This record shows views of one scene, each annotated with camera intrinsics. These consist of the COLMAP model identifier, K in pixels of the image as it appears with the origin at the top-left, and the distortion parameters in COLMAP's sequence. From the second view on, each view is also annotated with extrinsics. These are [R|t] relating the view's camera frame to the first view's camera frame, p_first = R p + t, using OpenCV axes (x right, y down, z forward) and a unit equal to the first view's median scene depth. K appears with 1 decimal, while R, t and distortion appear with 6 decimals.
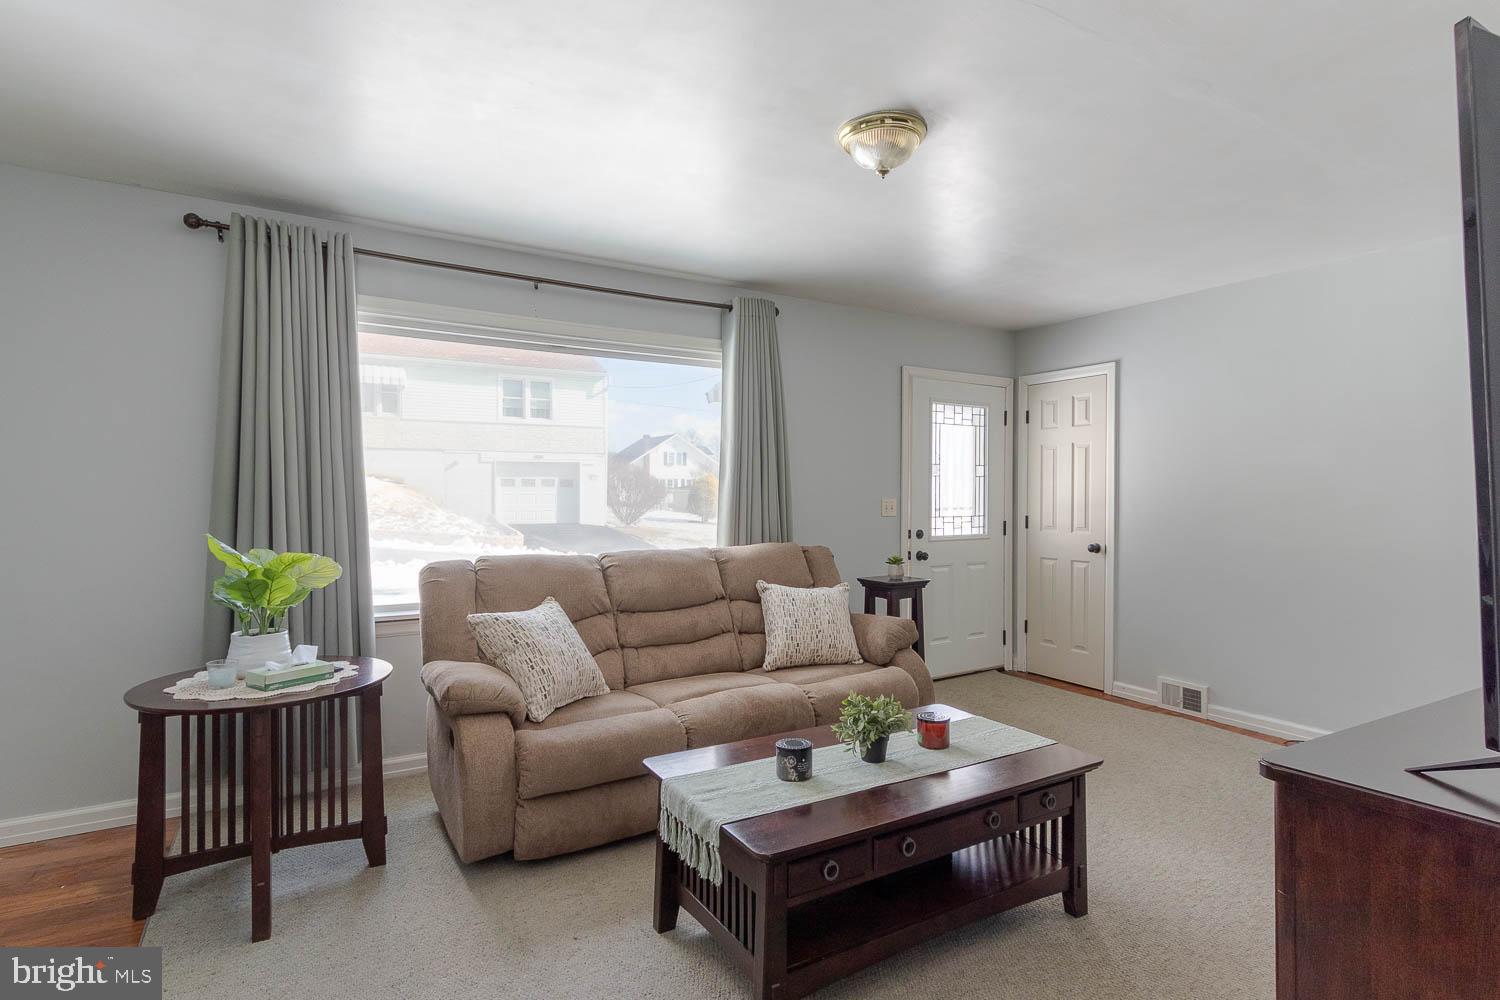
lens RADIAL K [[751.5, 0, 761.6], [0, 751.5, 507.0], [0, 0, 1]] dist [-0.006735, -0.000508]
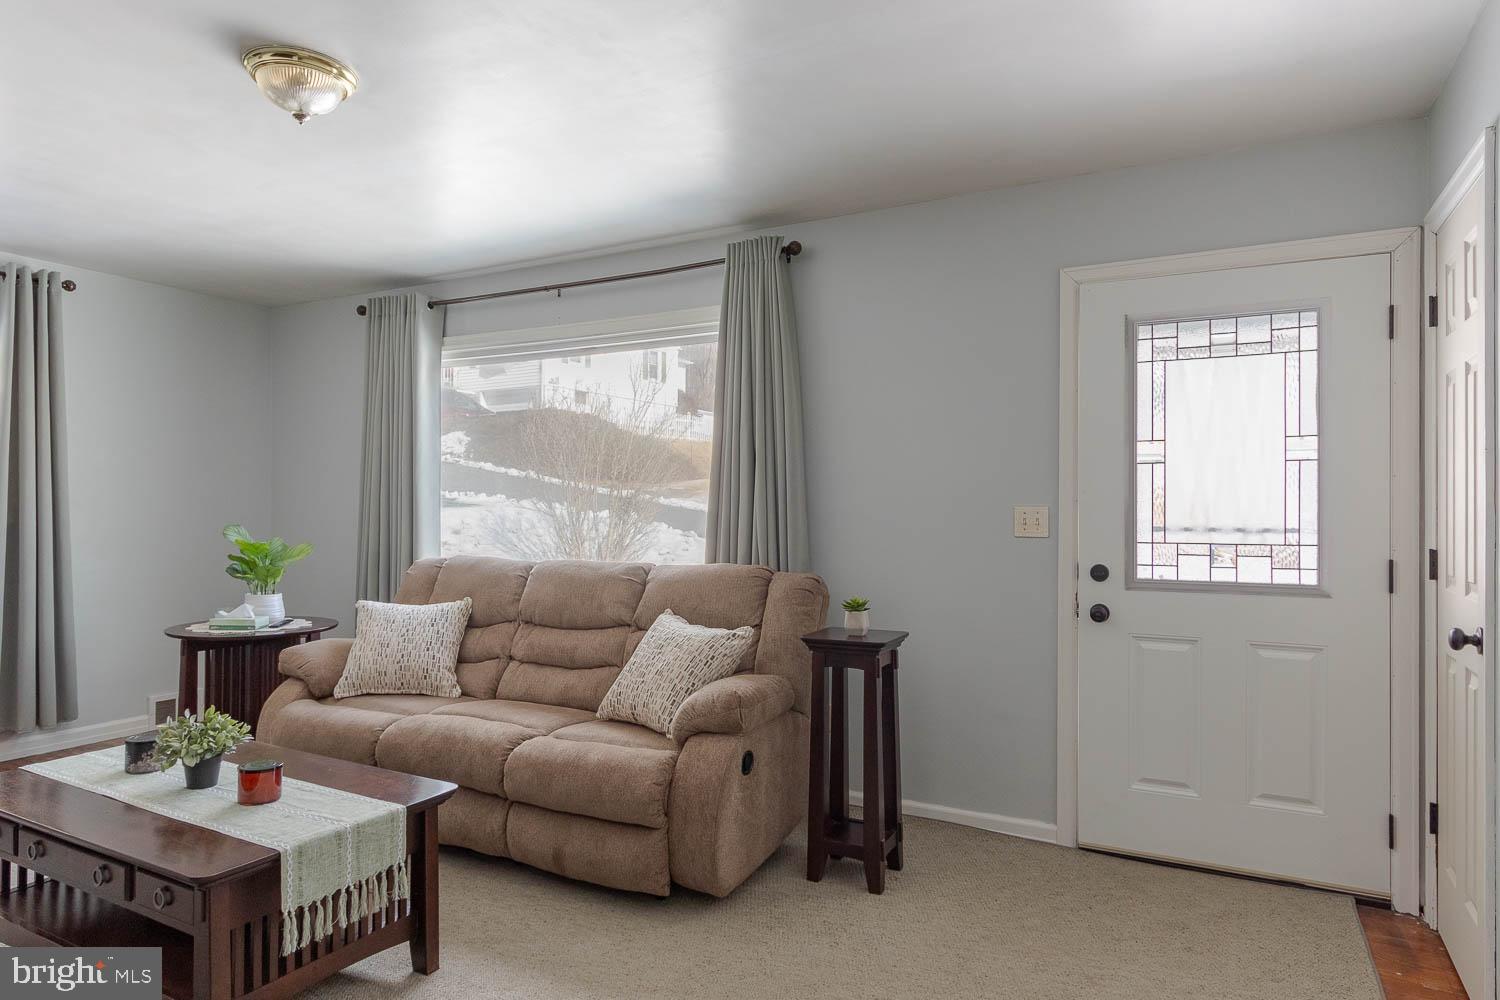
lens RADIAL K [[899.2, 0, 749.0], [0, 899.2, 499.3], [0, 0, 1]] dist [0.003341, -0.000765]
pose [[0.501538, -0.004808, -0.865122, 0.924311], [-0.015348, 0.999778, -0.014454, -0.004522], [0.865000, 0.020527, 0.501352, 0.657808]]
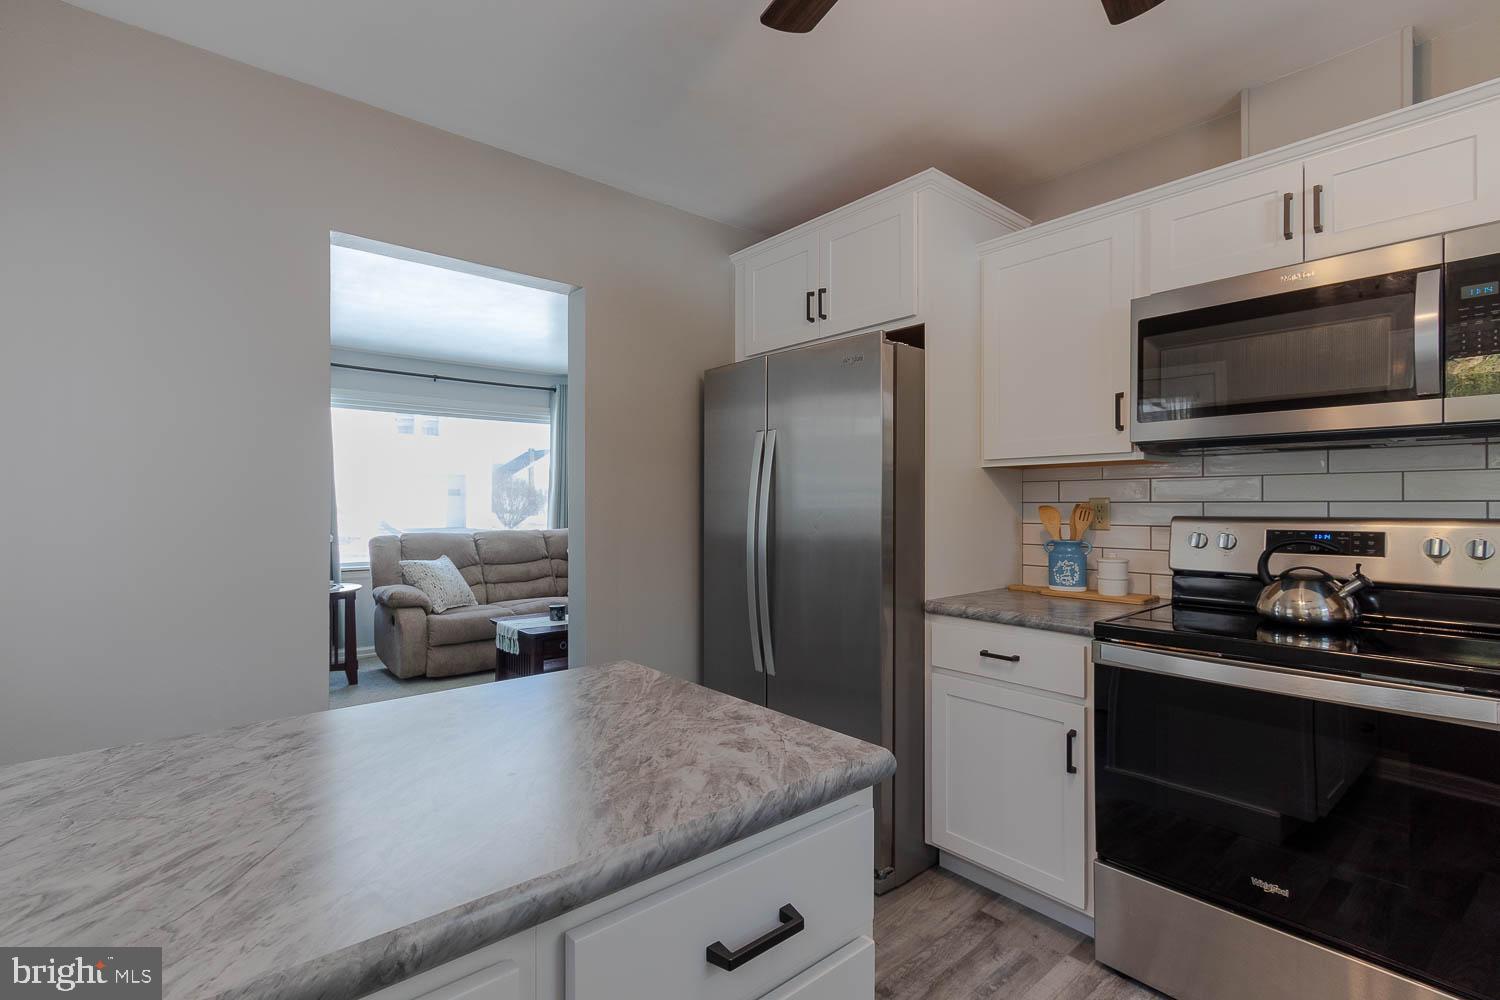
lens RADIAL K [[668.9, 0, 737.7], [0, 668.9, 511.6], [0, 0, 1]] dist [-0.001857, -0.001155]
pose [[0.989413, -0.000300, 0.145130, 0.175261], [0.000879, 0.999992, -0.003923, 0.020749], [-0.145128, 0.004009, 0.989405, -0.662634]]
